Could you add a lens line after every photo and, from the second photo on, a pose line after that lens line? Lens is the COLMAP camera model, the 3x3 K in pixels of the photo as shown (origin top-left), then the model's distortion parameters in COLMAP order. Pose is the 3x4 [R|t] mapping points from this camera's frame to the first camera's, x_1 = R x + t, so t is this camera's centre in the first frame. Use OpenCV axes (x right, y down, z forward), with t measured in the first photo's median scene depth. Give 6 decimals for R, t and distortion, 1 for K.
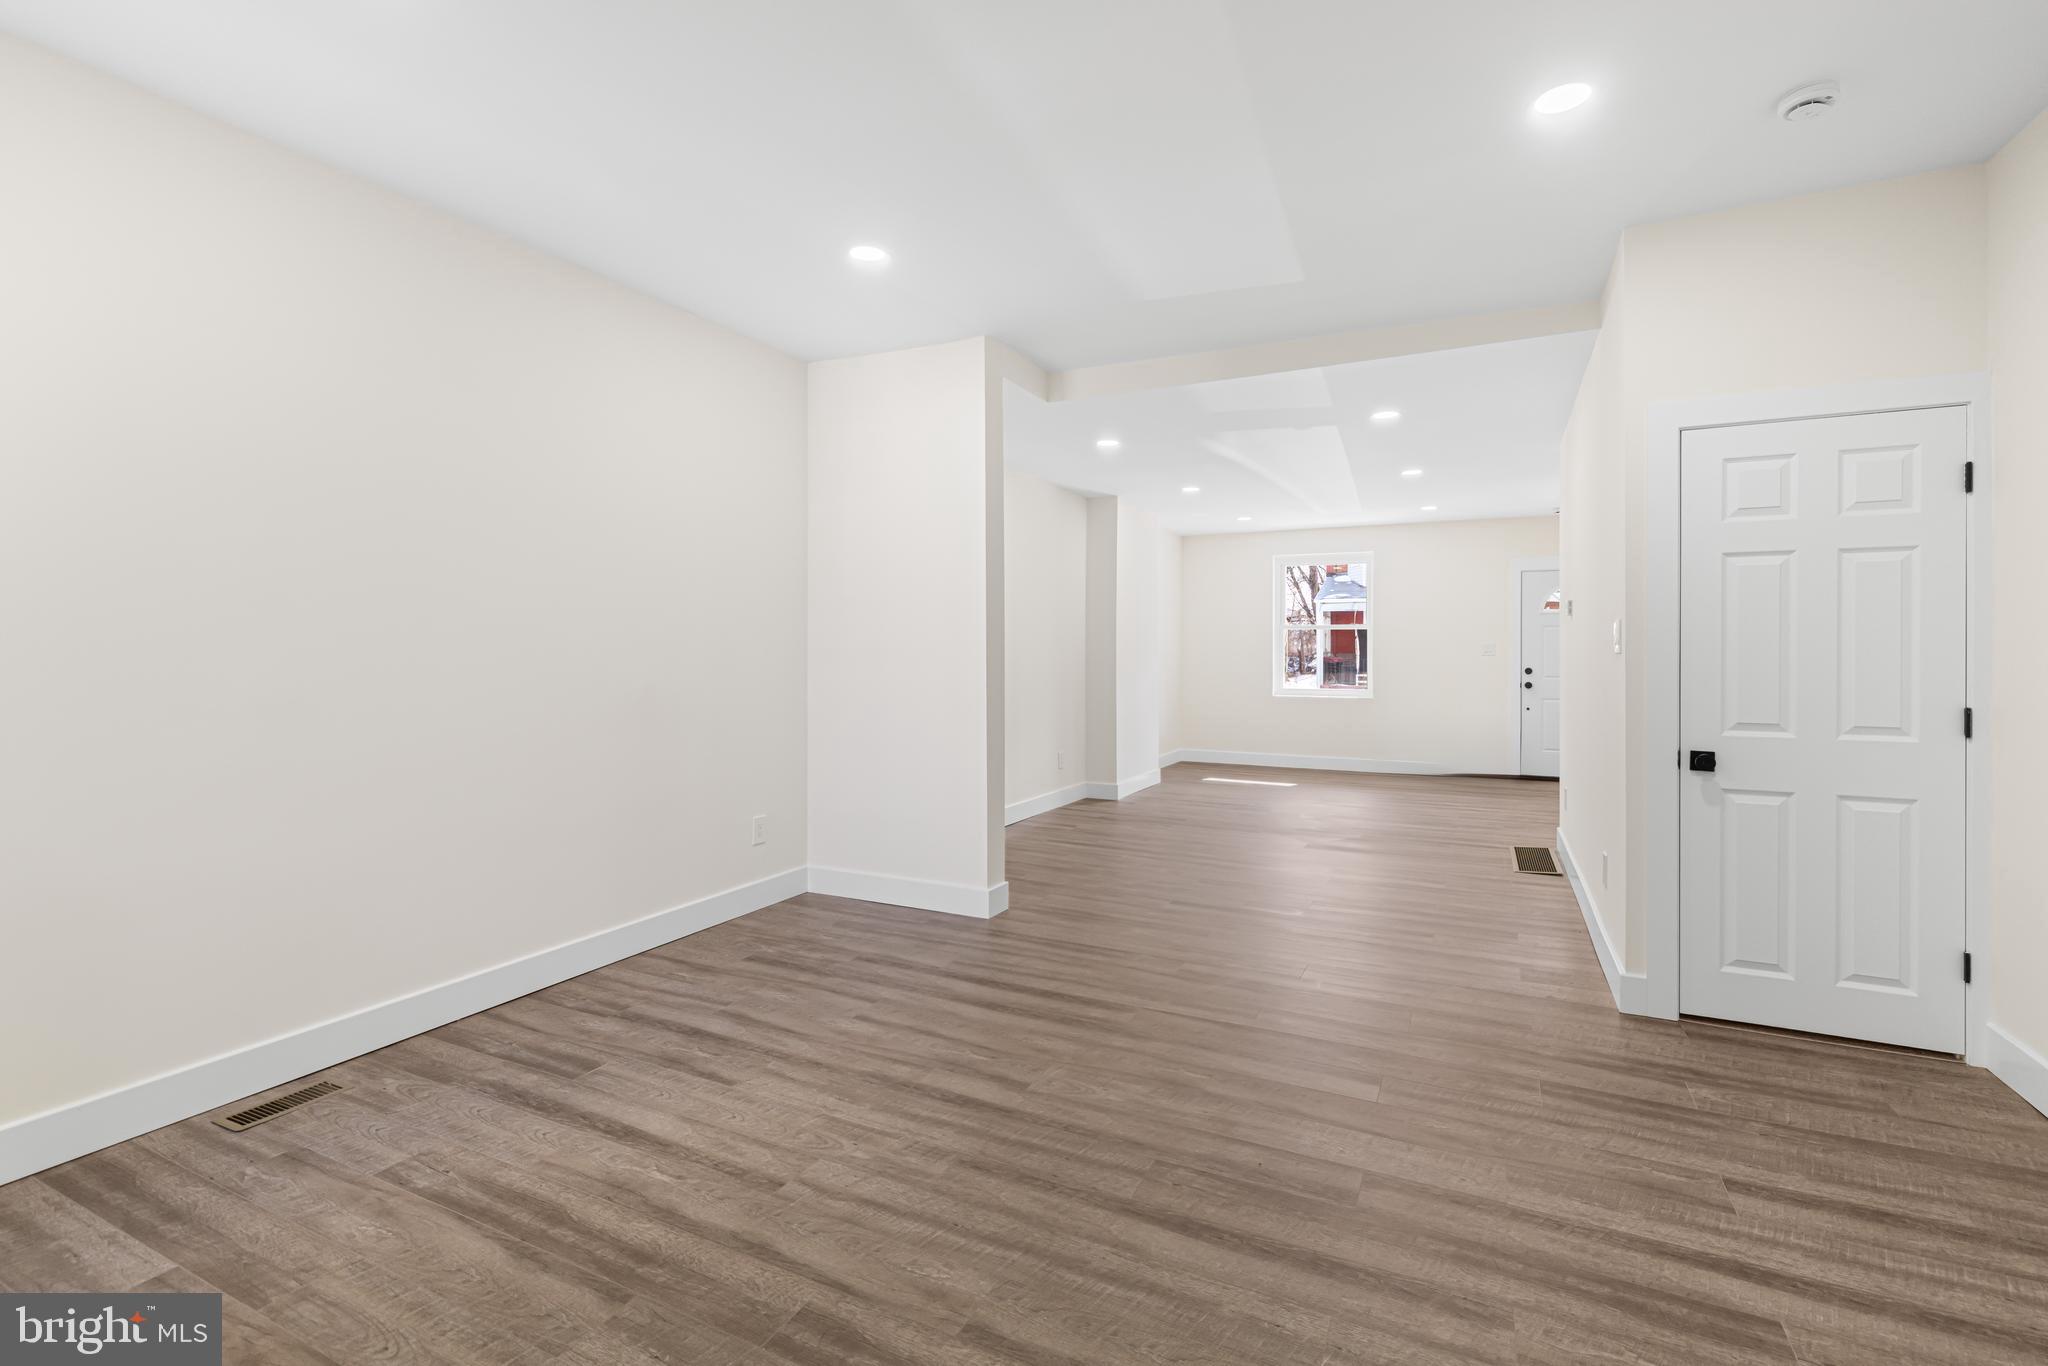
lens RADIAL K [[912.4, 0, 980.2], [0, 912.4, 657.8], [0, 0, 1]] dist [-0.003817, 0.002891]
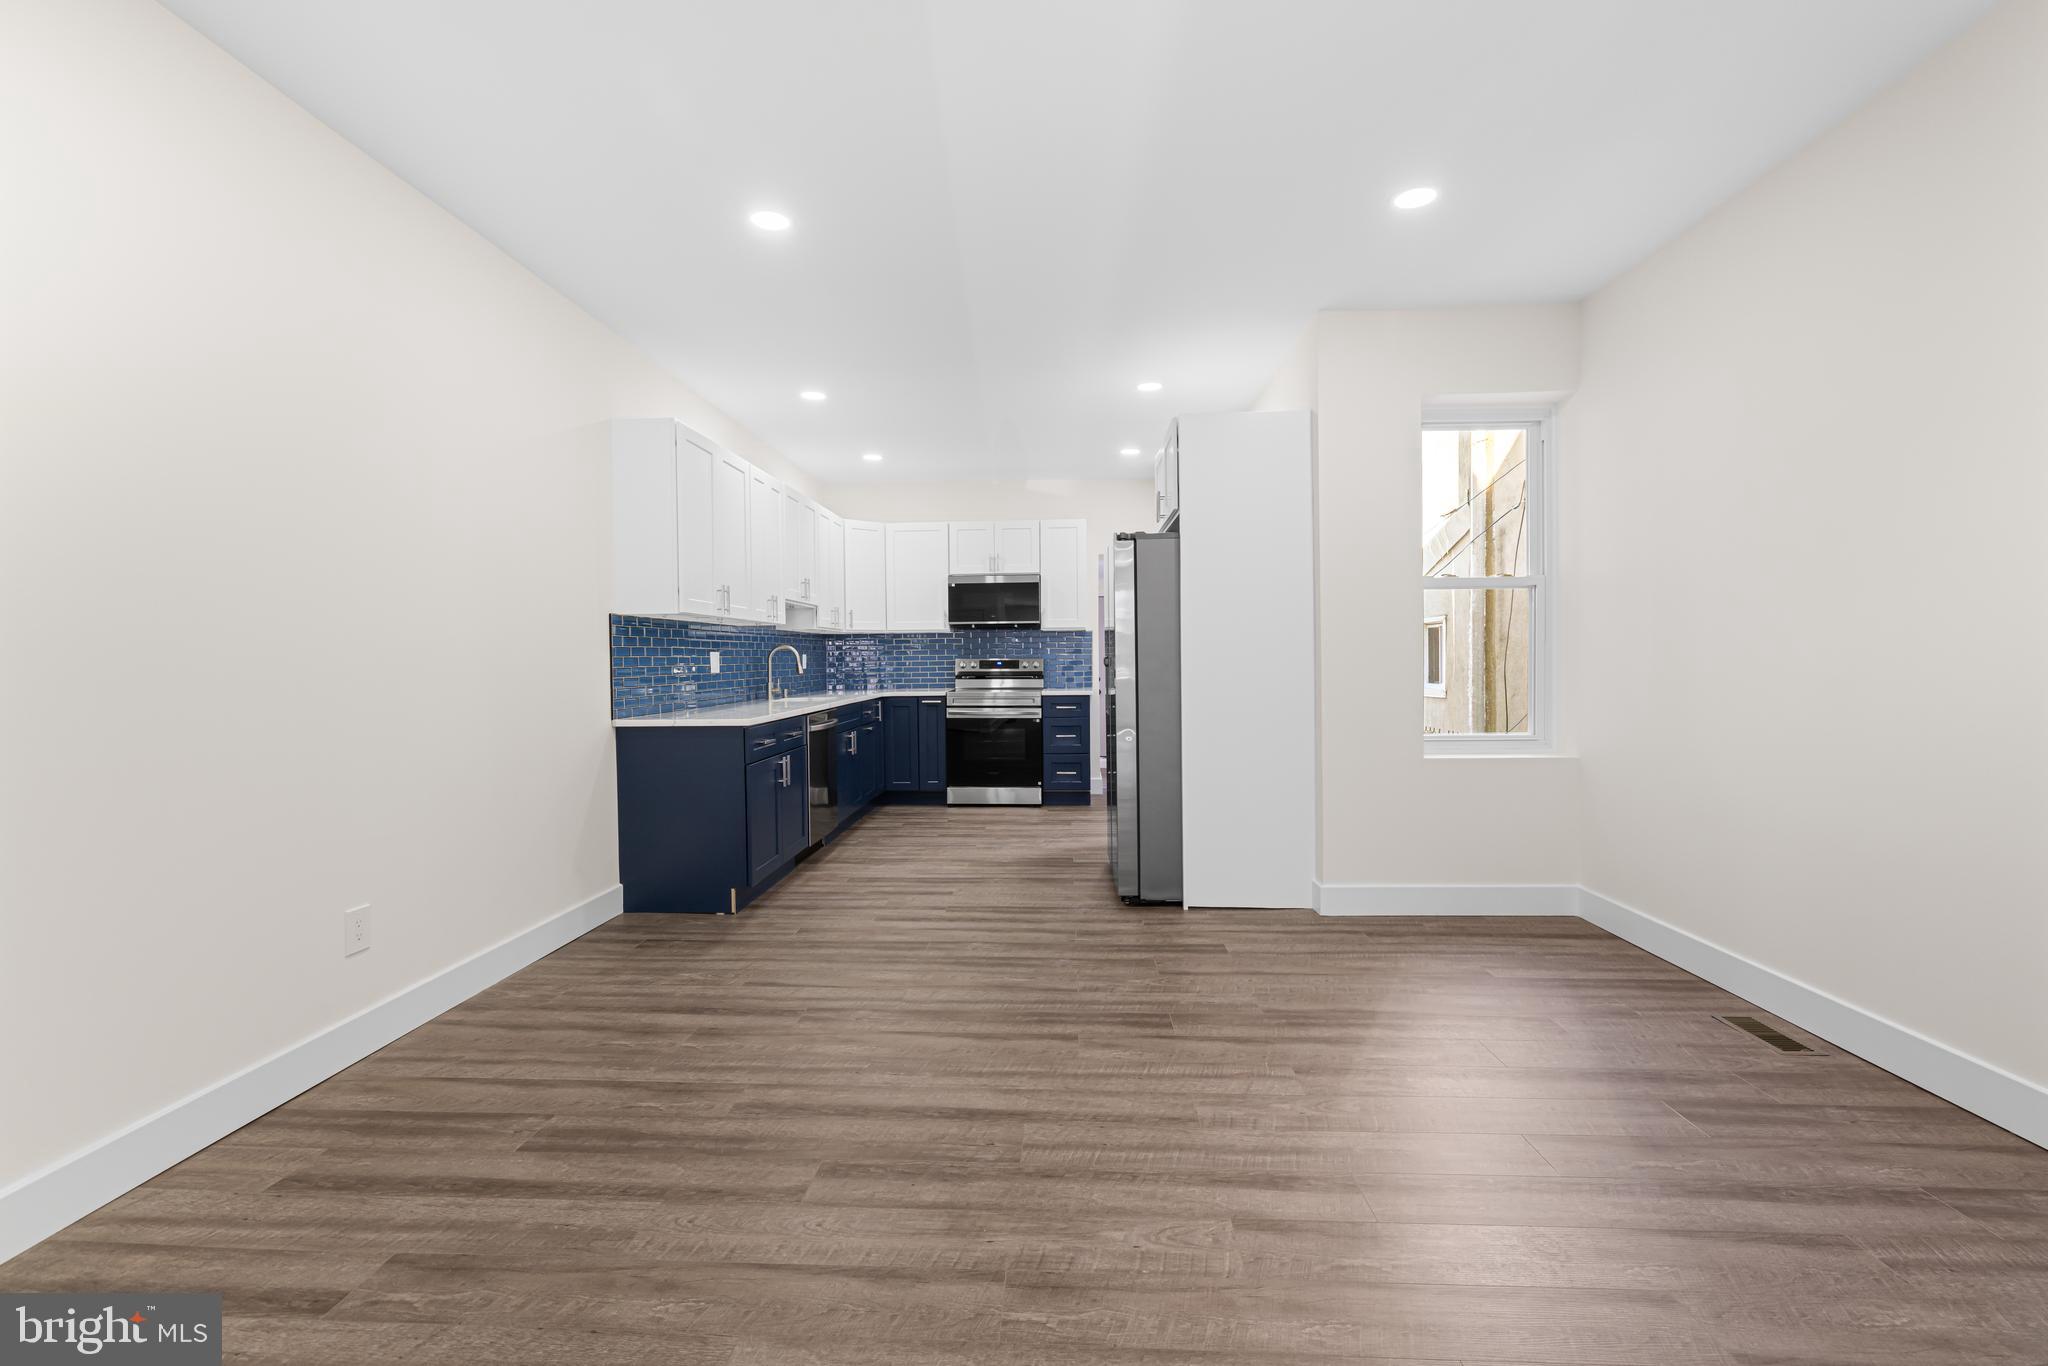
lens RADIAL K [[912.4, 0, 1003.9], [0, 912.4, 674.1], [0, 0, 1]] dist [-0.003817, 0.002891]
pose [[-0.907489, 0.015305, -0.419798, 0.486624], [0.007741, 0.999776, 0.019715, 0.028628], [0.420005, 0.014641, -0.907404, 1.507988]]
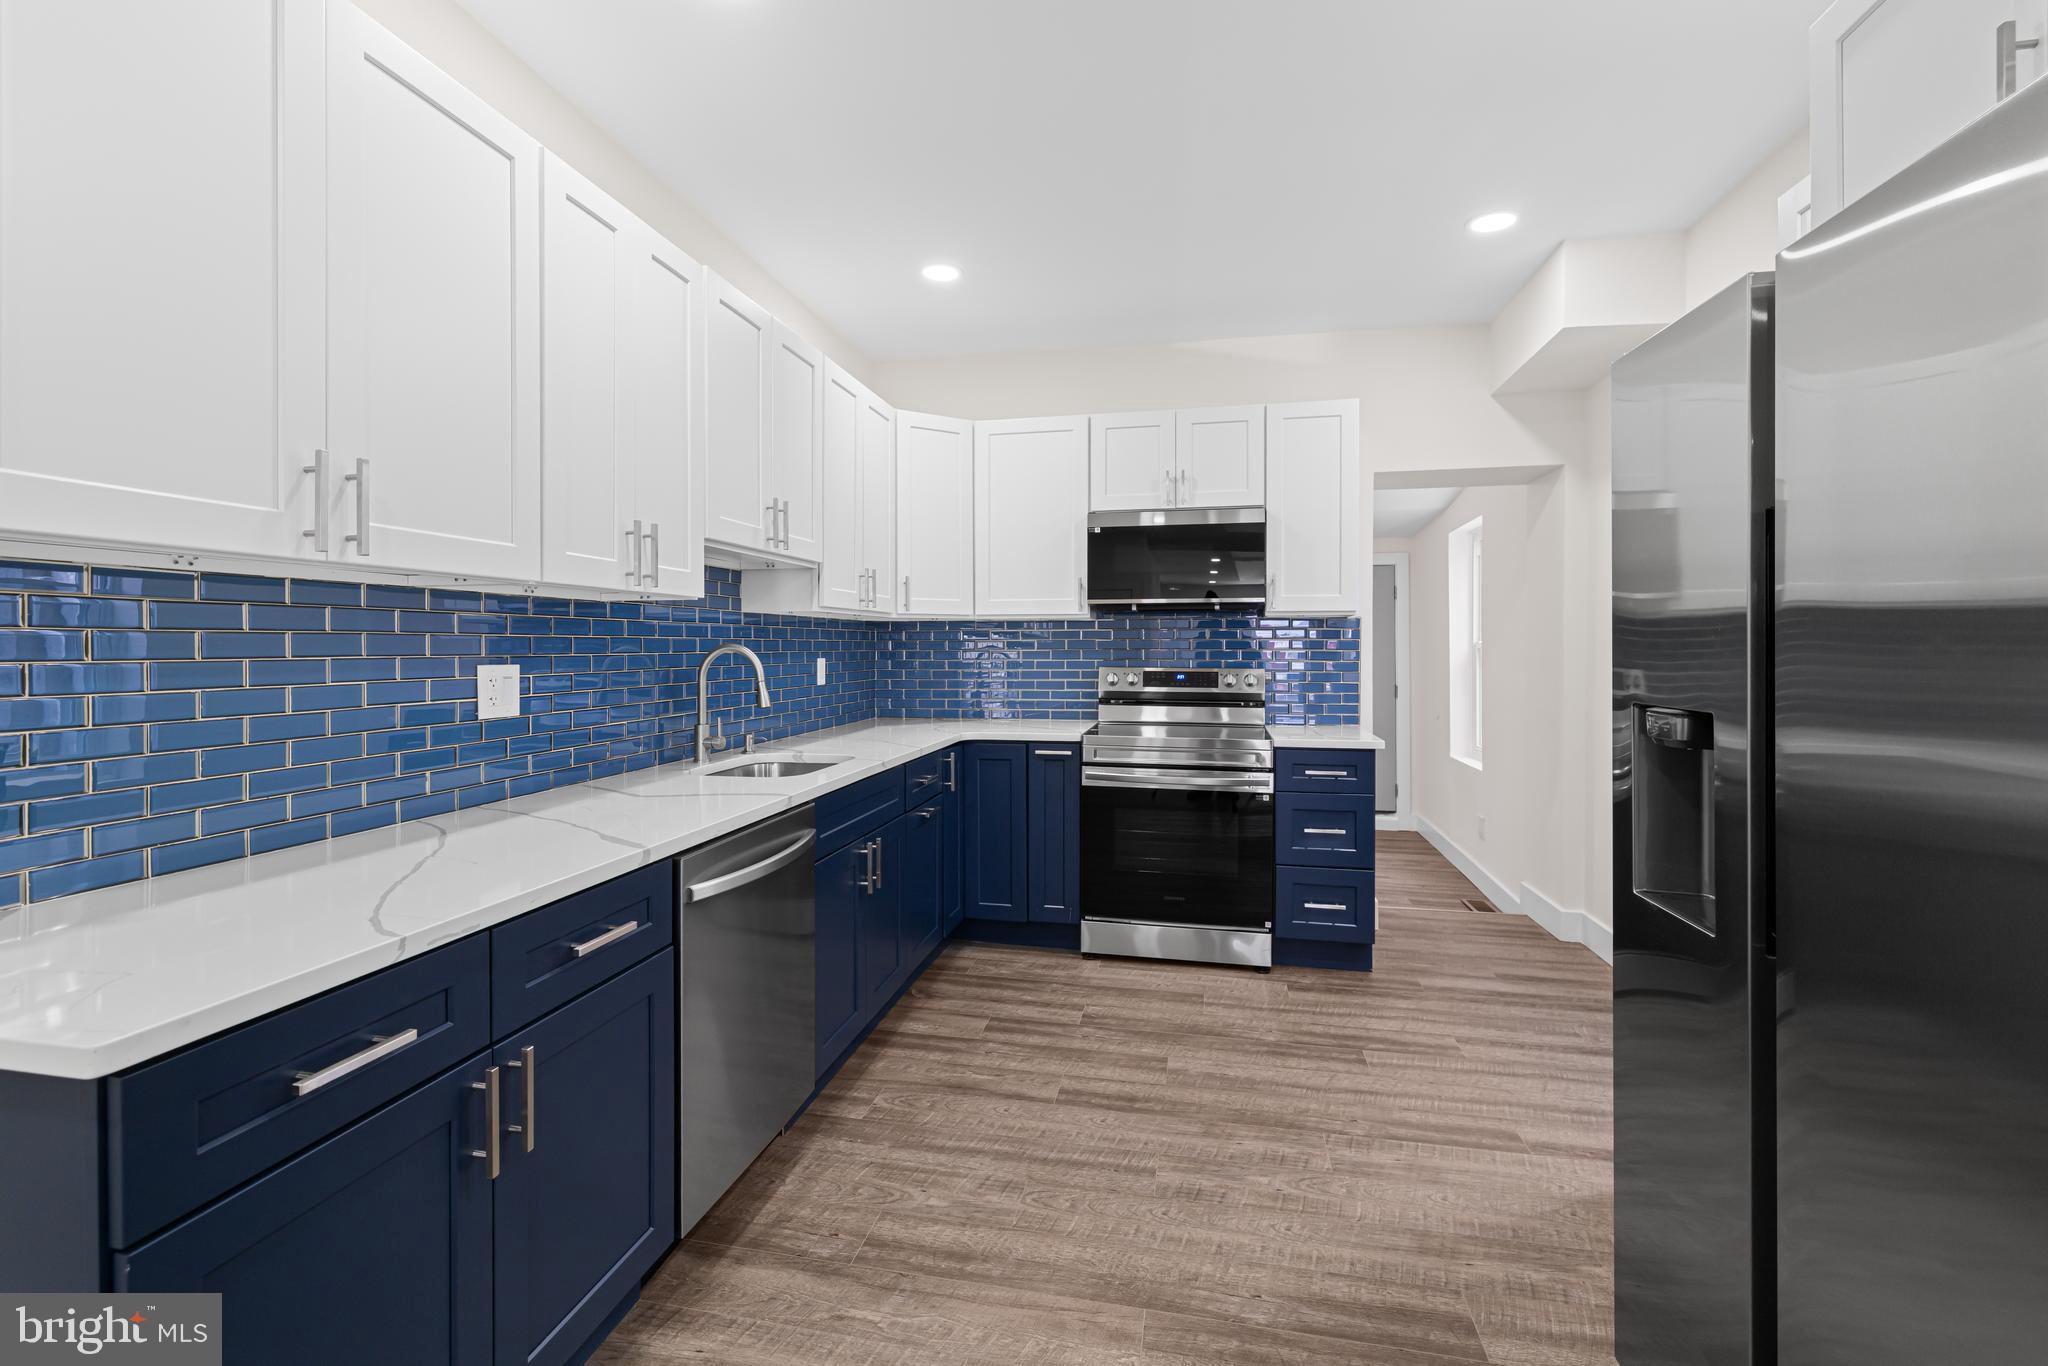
lens RADIAL K [[912.4, 0, 980.3], [0, 912.4, 649.7], [0, 0, 1]] dist [-0.003817, 0.002891]
pose [[-0.966041, -0.000862, -0.258386, 0.030589], [-0.002505, 0.999979, 0.006031, -0.003394], [0.258376, 0.006473, -0.966023, 0.324382]]
